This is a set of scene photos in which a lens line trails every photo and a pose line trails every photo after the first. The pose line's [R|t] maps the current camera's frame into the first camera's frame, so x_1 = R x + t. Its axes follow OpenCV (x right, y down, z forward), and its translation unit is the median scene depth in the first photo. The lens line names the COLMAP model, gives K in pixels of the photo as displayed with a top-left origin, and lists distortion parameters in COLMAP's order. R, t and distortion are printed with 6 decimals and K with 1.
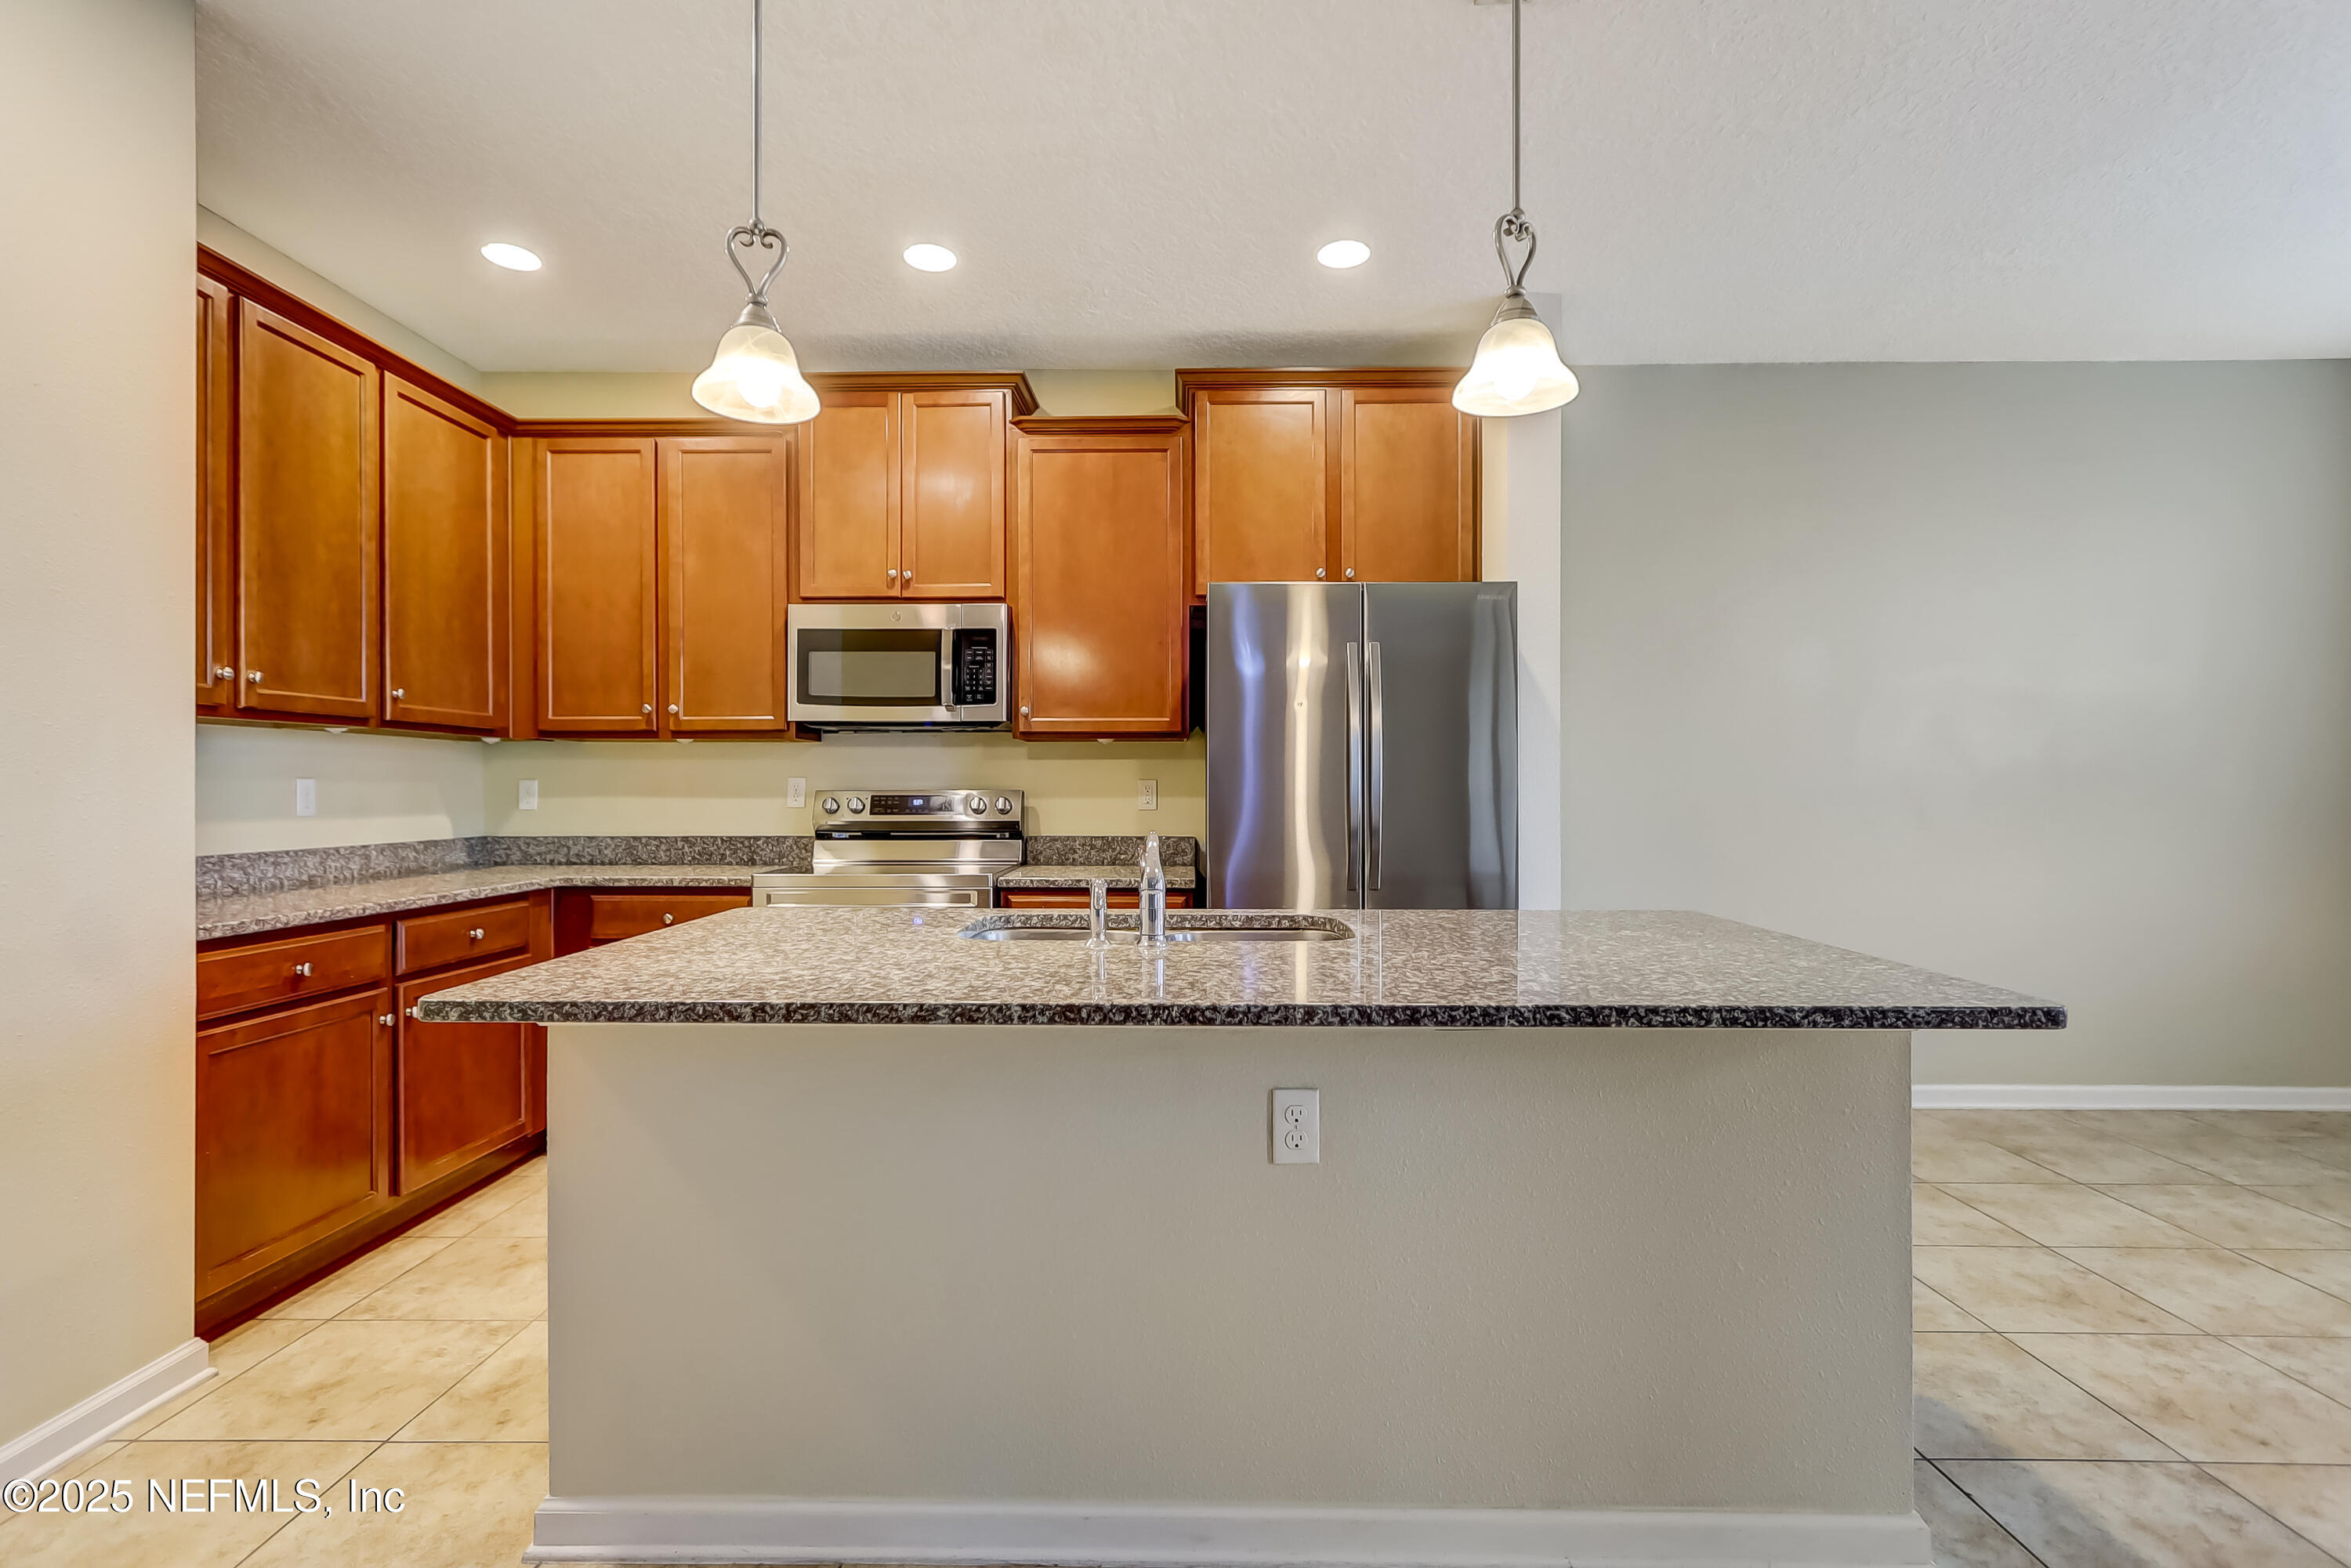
lens RADIAL K [[1113.4, 0, 1165.9], [0, 1113.4, 788.0], [0, 0, 1]] dist [-0.000695, 0.001044]
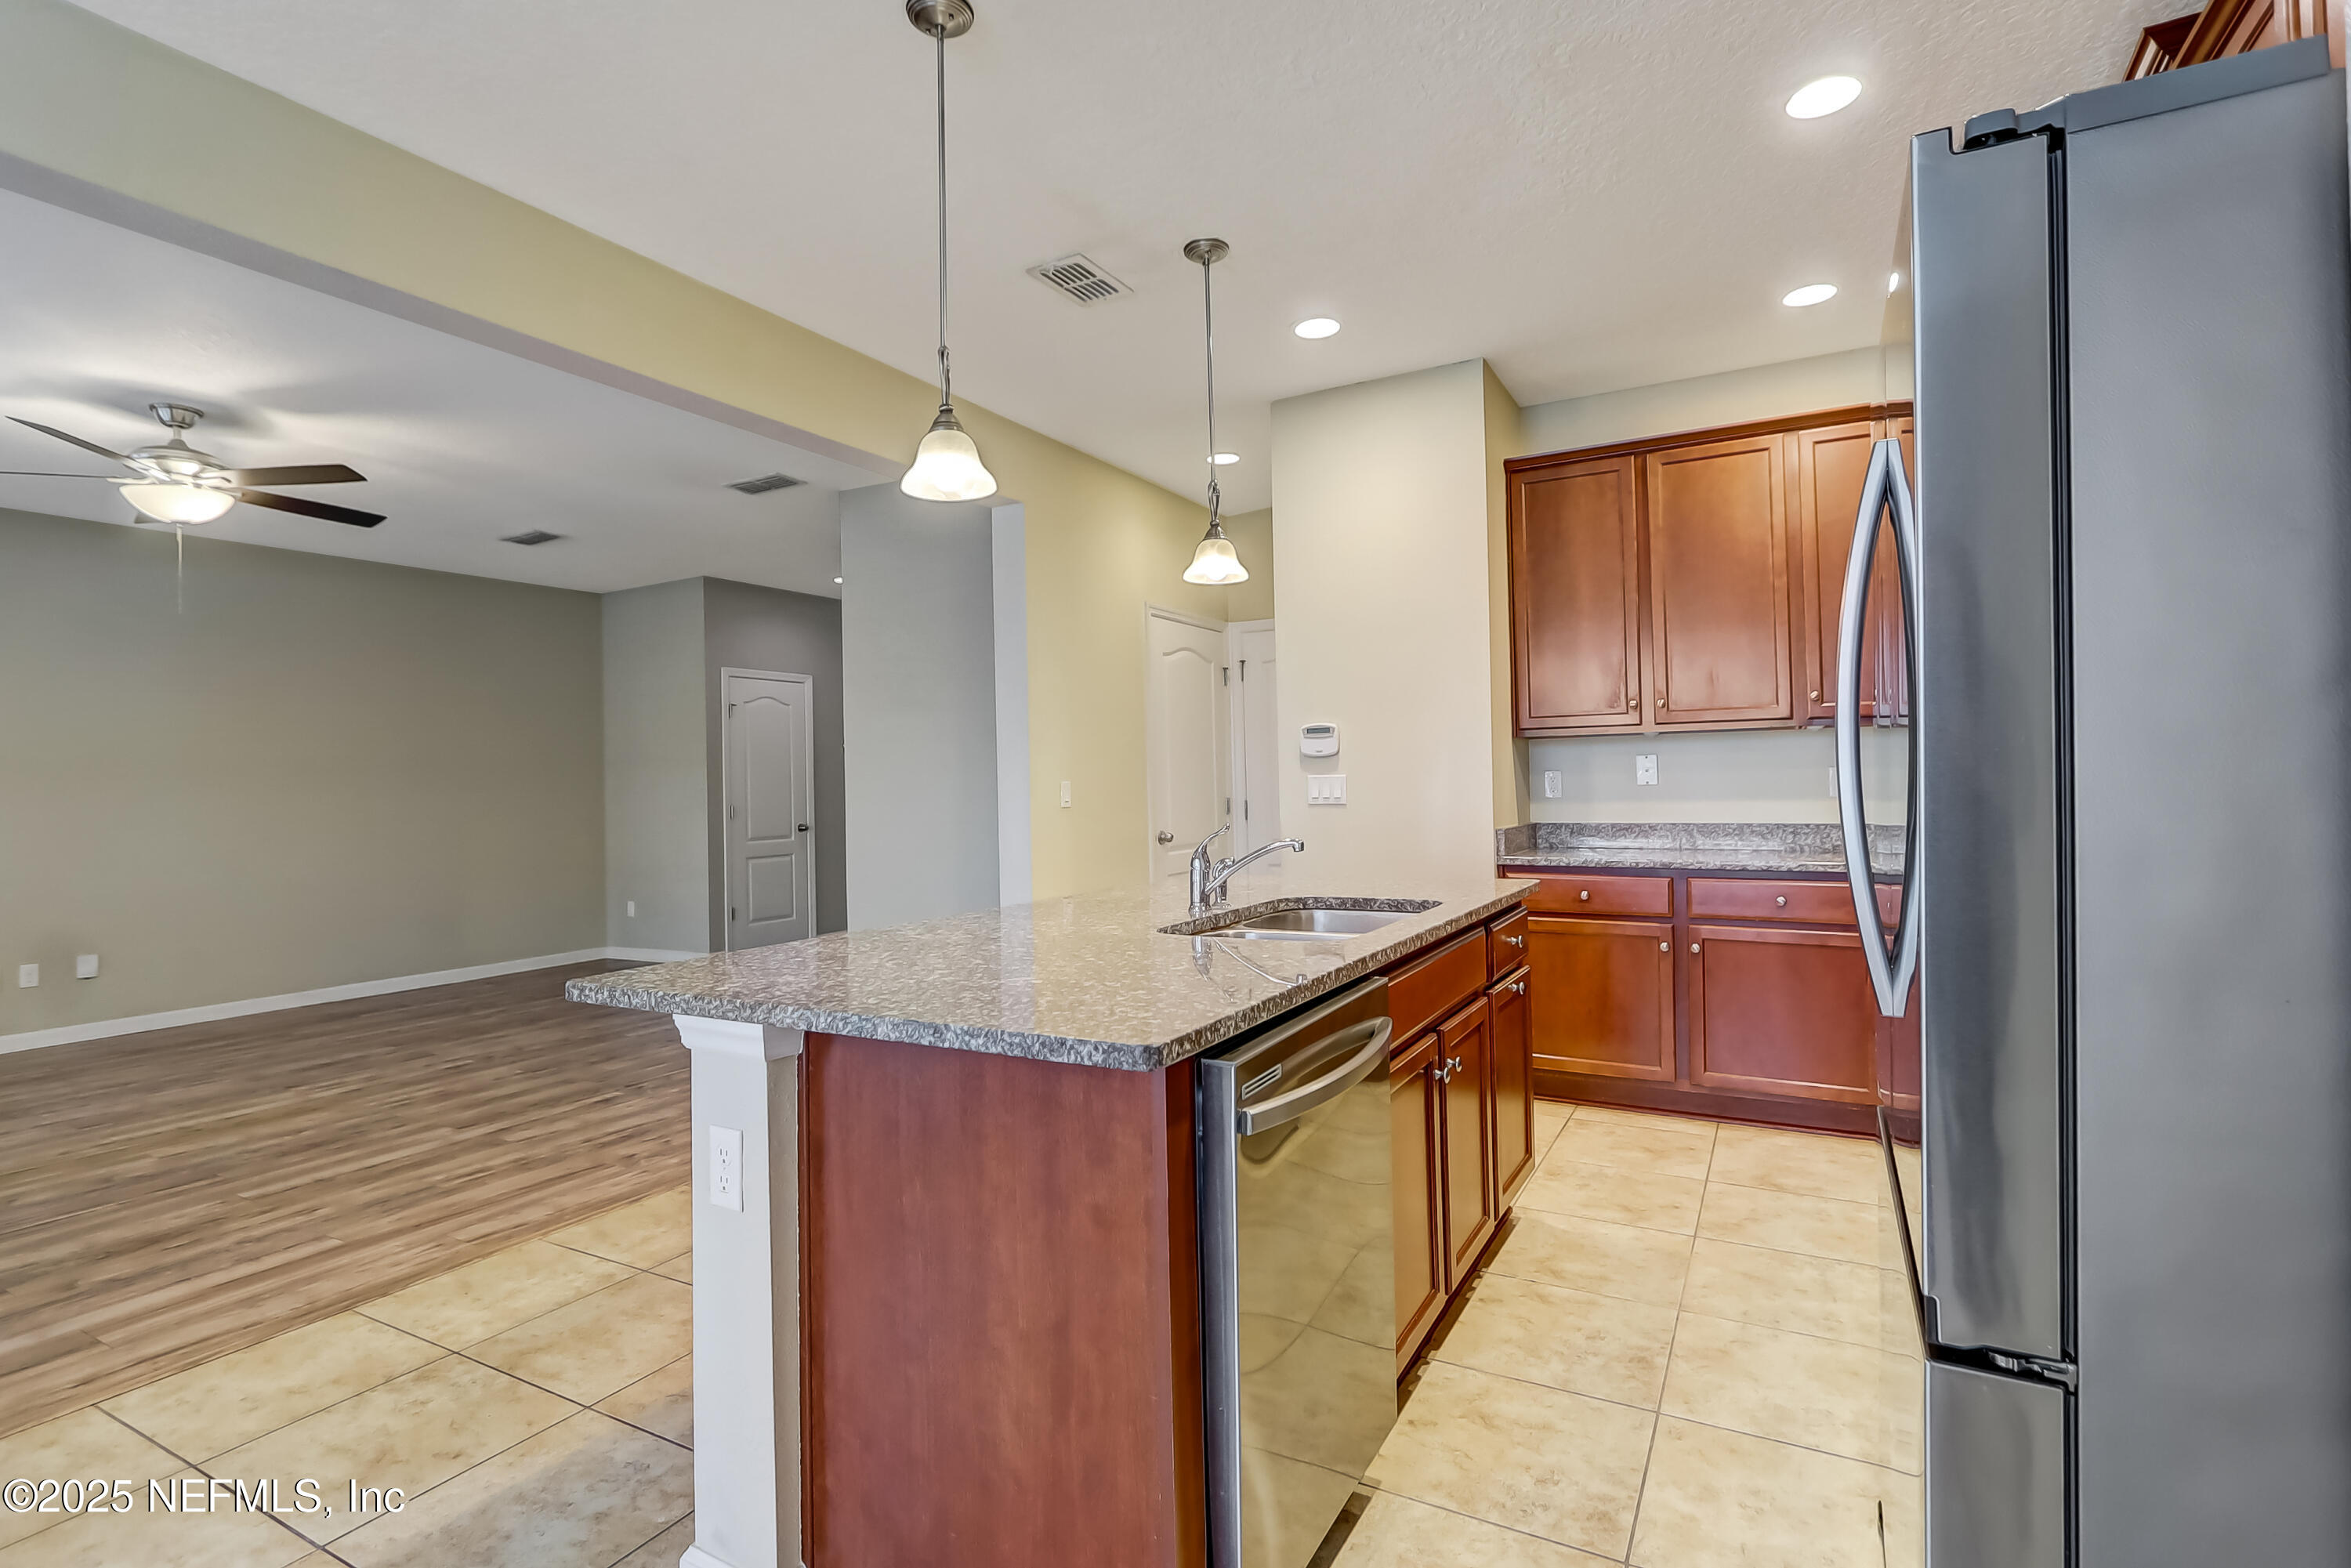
lens RADIAL K [[1104.2, 0, 1153.2], [0, 1104.2, 782.8], [0, 0, 1]] dist [0.003506, 0.000510]
pose [[-0.486595, 0.009715, -0.873574, 0.590723], [0.017973, 0.999838, 0.001107, -0.005174], [0.873443, -0.015162, -0.486691, 0.821986]]
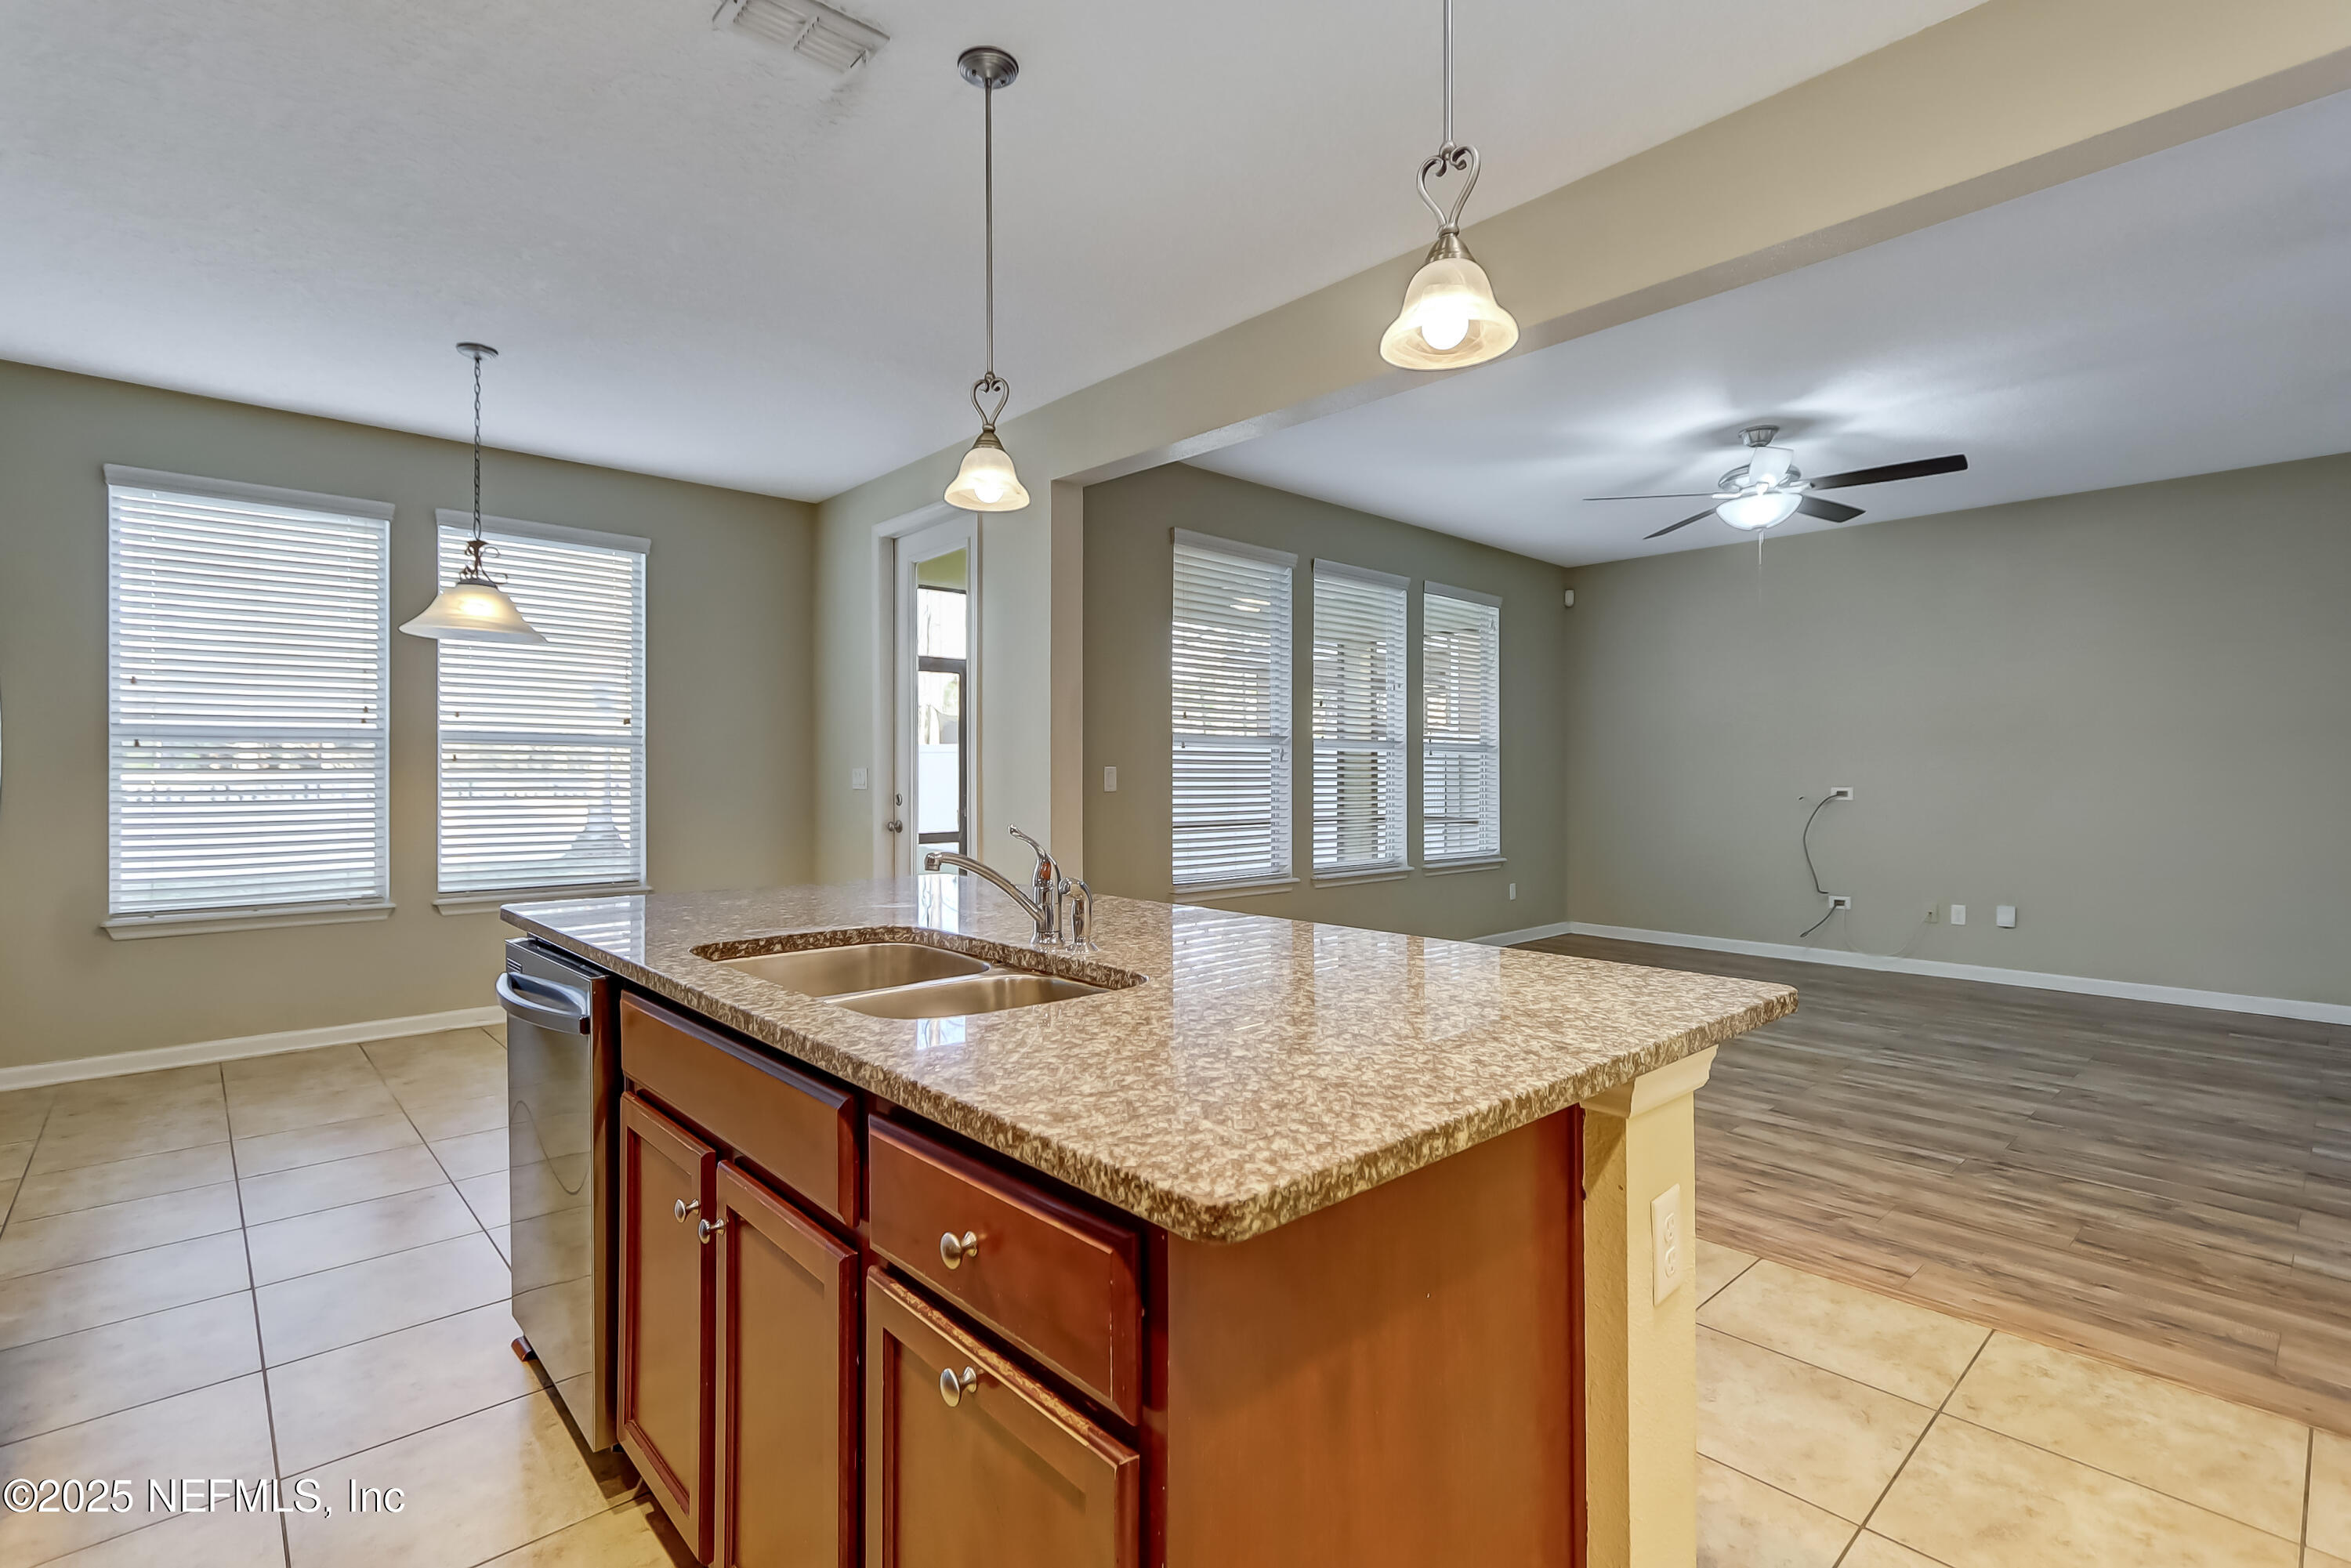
lens RADIAL K [[1084.4, 0, 1168.5], [0, 1084.4, 761.2], [0, 0, 1]] dist [0.003224, 0.000072]
pose [[-0.689347, 0.007202, 0.724396, -0.390116], [0.004425, 0.999974, -0.005731, -0.005067], [-0.724418, -0.000746, -0.689360, 0.816595]]
